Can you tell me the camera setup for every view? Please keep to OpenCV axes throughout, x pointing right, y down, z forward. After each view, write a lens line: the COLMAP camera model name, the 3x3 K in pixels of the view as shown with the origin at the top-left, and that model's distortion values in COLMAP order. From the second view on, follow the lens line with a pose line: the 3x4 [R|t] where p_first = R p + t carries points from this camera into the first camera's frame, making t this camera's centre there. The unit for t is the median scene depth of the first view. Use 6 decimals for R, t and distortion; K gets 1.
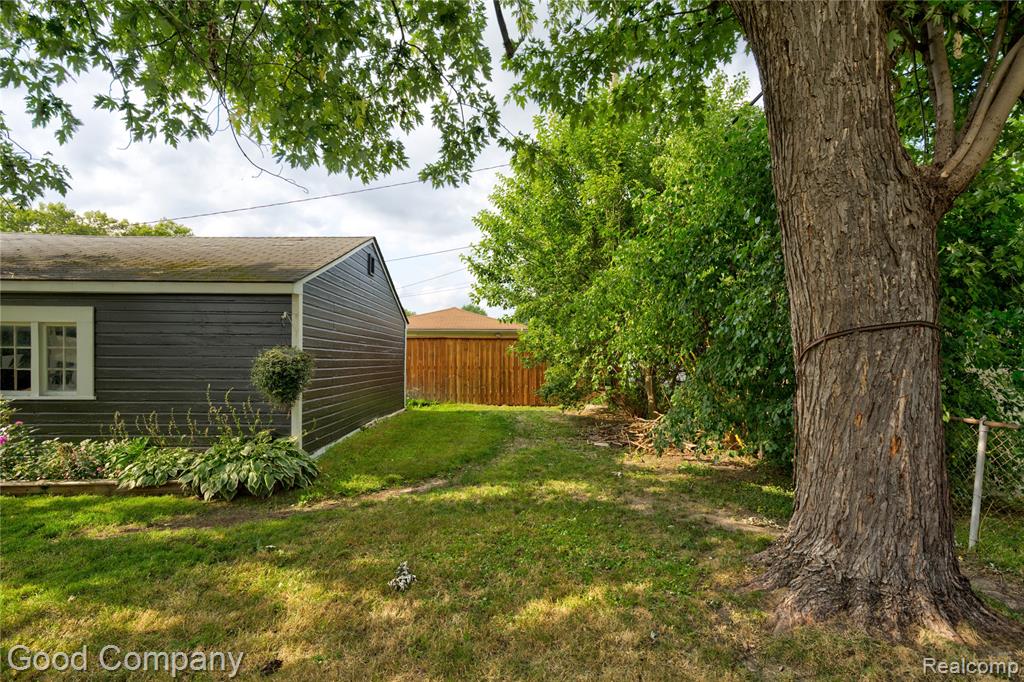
lens RADIAL K [[480.5, 0, 506.8], [0, 480.5, 359.1], [0, 0, 1]] dist [-0.000206, 0.000171]
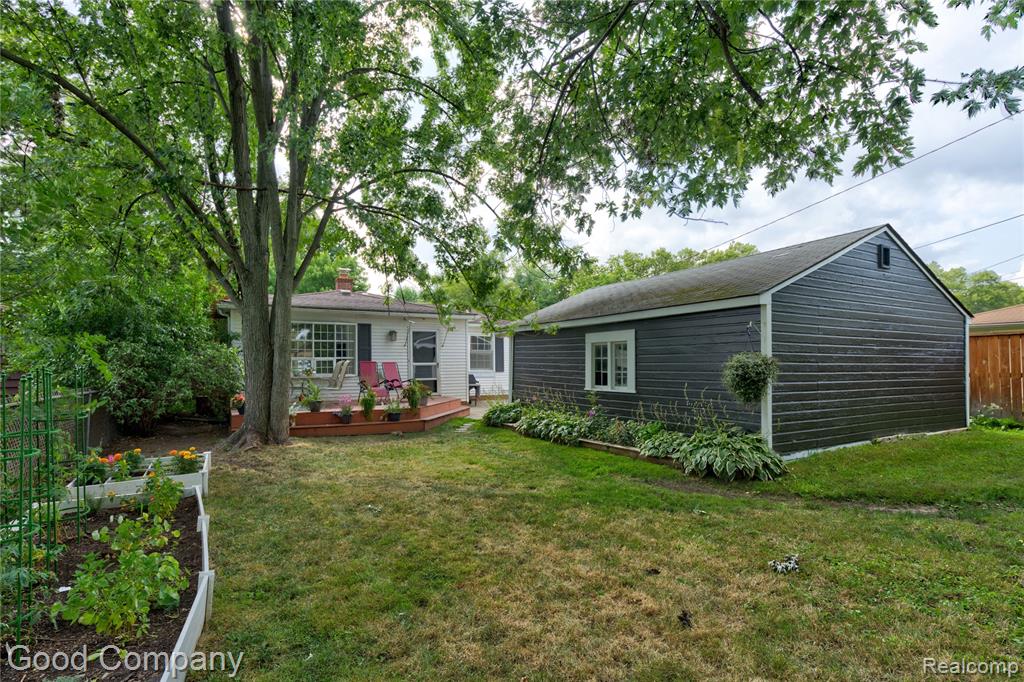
lens RADIAL K [[496.0, 0, 512.0], [0, 496.0, 341.0], [0, 0, 1]] dist [-0.038330, 0.034431]
pose [[0.479465, -0.052396, -0.875995, 0.290800], [0.005117, 0.998366, -0.056914, 0.010870], [0.877546, 0.022806, 0.478950, -0.043380]]
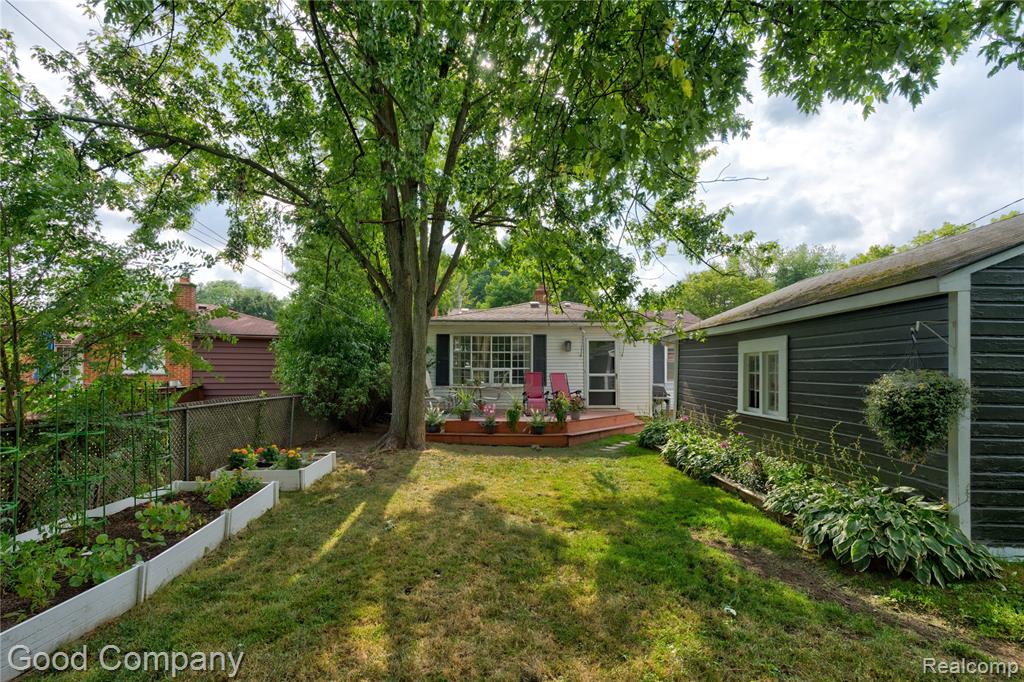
lens RADIAL K [[496.0, 0, 512.0], [0, 496.0, 341.0], [0, 0, 1]] dist [-0.038330, 0.034431]
pose [[-0.022748, -0.068684, -0.997379, 0.288657], [-0.008513, 0.997614, -0.068506, -0.015612], [0.999705, 0.006932, -0.023278, 0.432412]]
